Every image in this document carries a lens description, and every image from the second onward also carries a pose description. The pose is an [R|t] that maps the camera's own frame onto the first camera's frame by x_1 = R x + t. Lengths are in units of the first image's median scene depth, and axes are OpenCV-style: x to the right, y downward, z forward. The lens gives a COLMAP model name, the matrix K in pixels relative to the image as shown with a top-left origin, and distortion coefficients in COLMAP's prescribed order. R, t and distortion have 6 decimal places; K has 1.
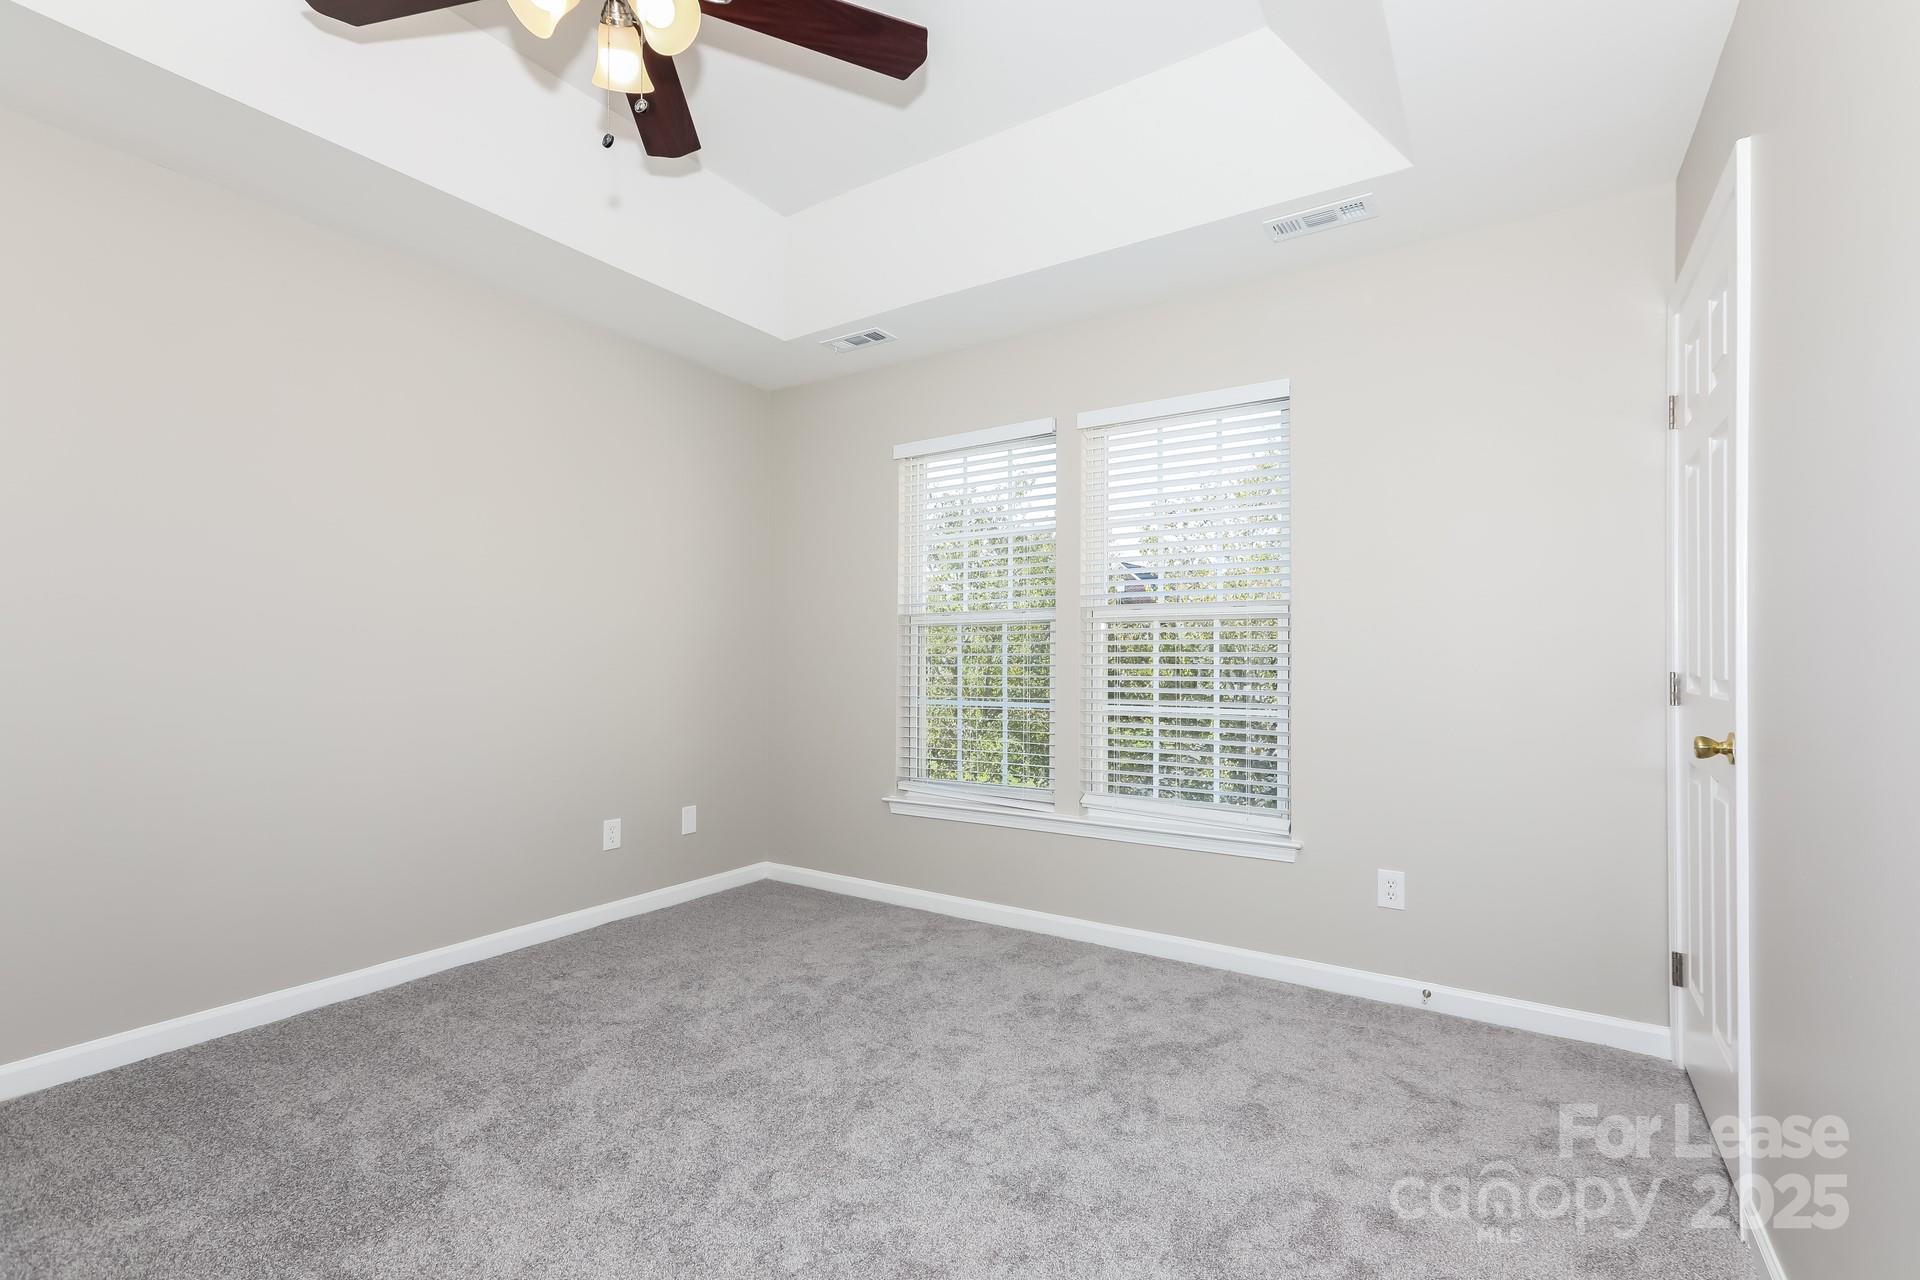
lens RADIAL K [[860.1, 0, 954.3], [0, 860.1, 643.2], [0, 0, 1]] dist [0.012163, -0.000021]
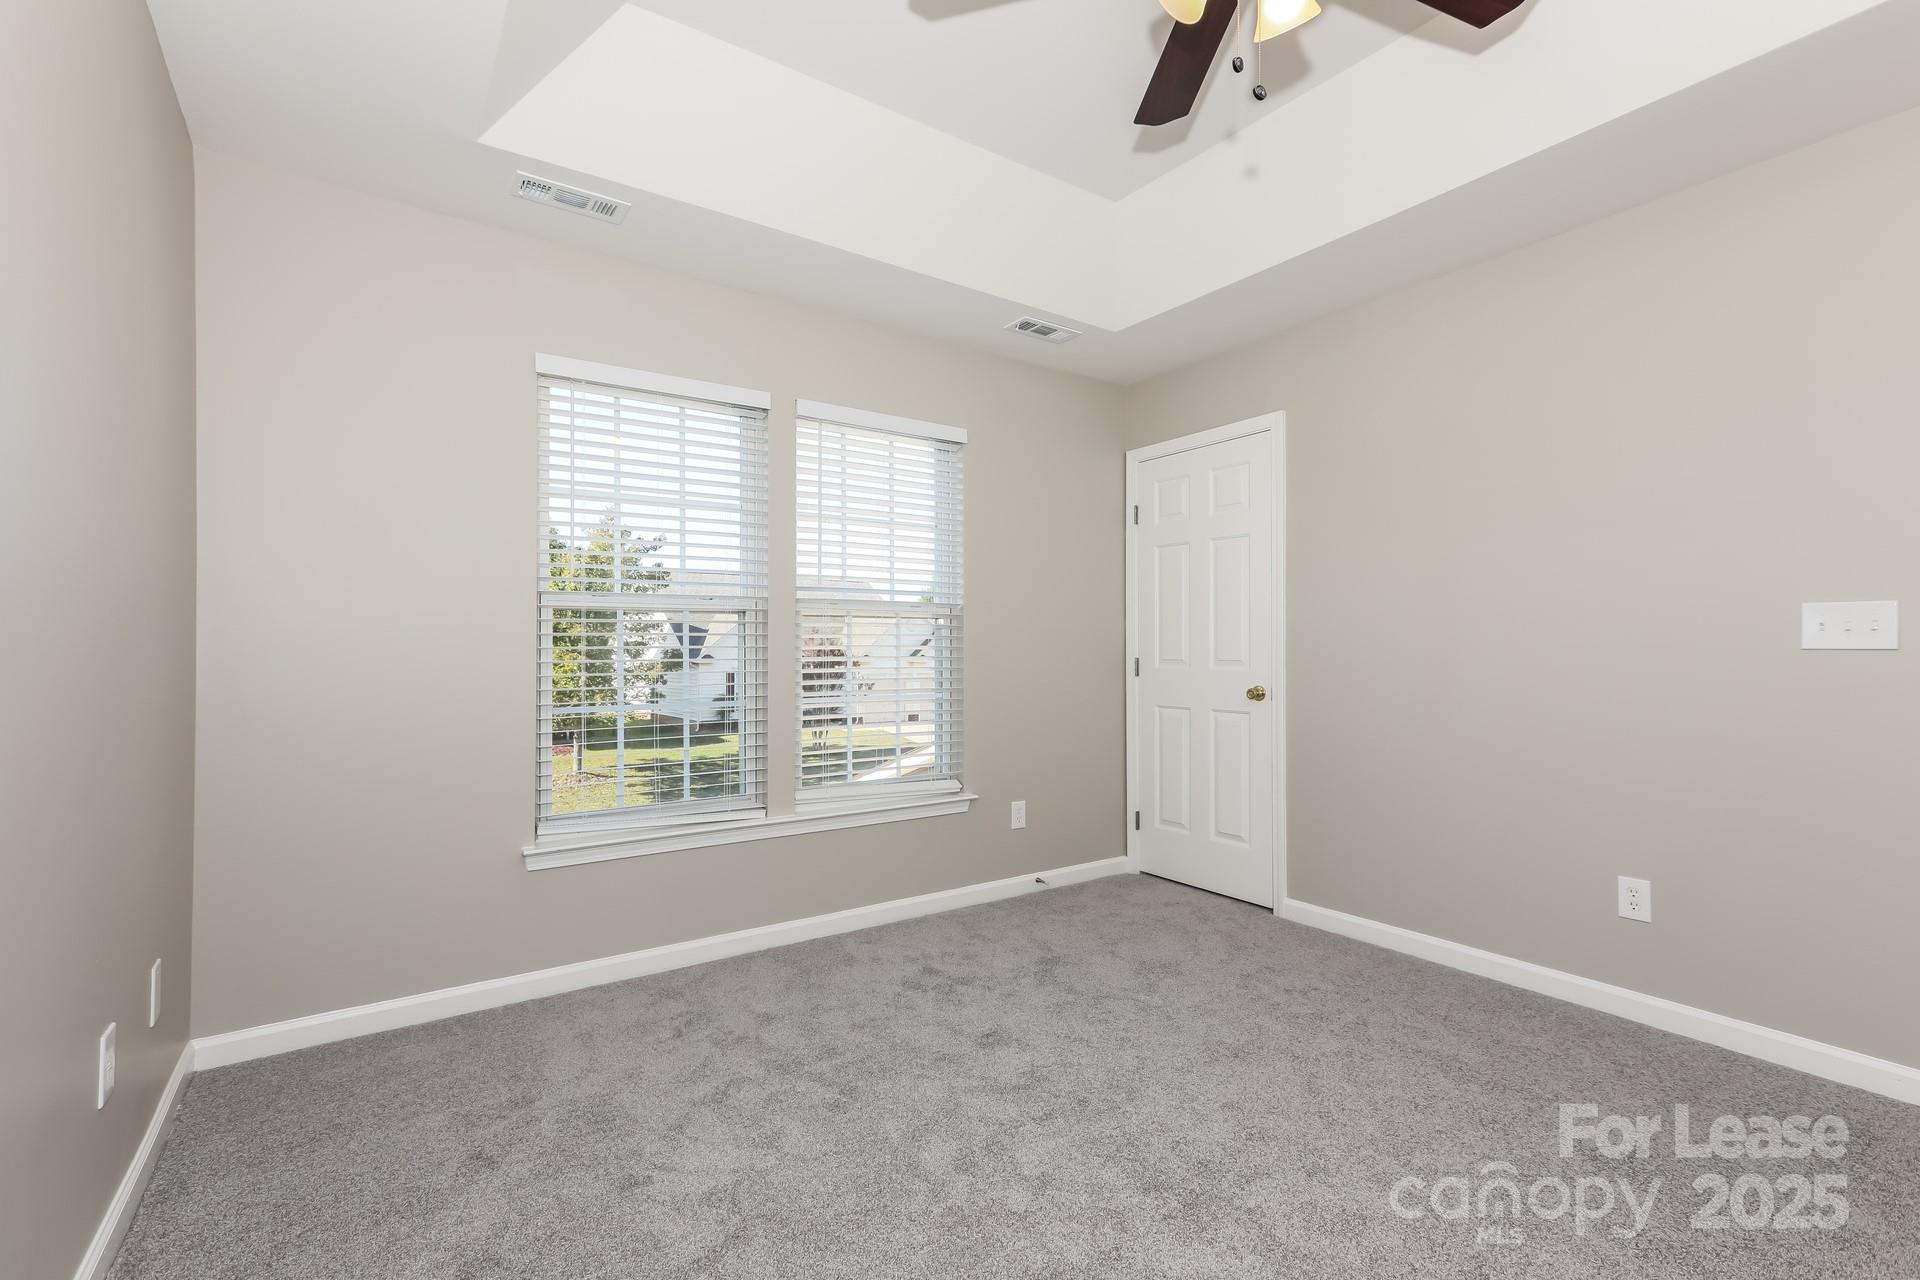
lens RADIAL K [[860.1, 0, 954.3], [0, 860.1, 643.2], [0, 0, 1]] dist [0.012163, -0.000021]
pose [[0.385115, 0.003749, 0.922861, -0.697857], [-0.012231, 0.999925, 0.001042, 0.005280], [-0.922788, -0.011688, 0.385131, 0.477446]]
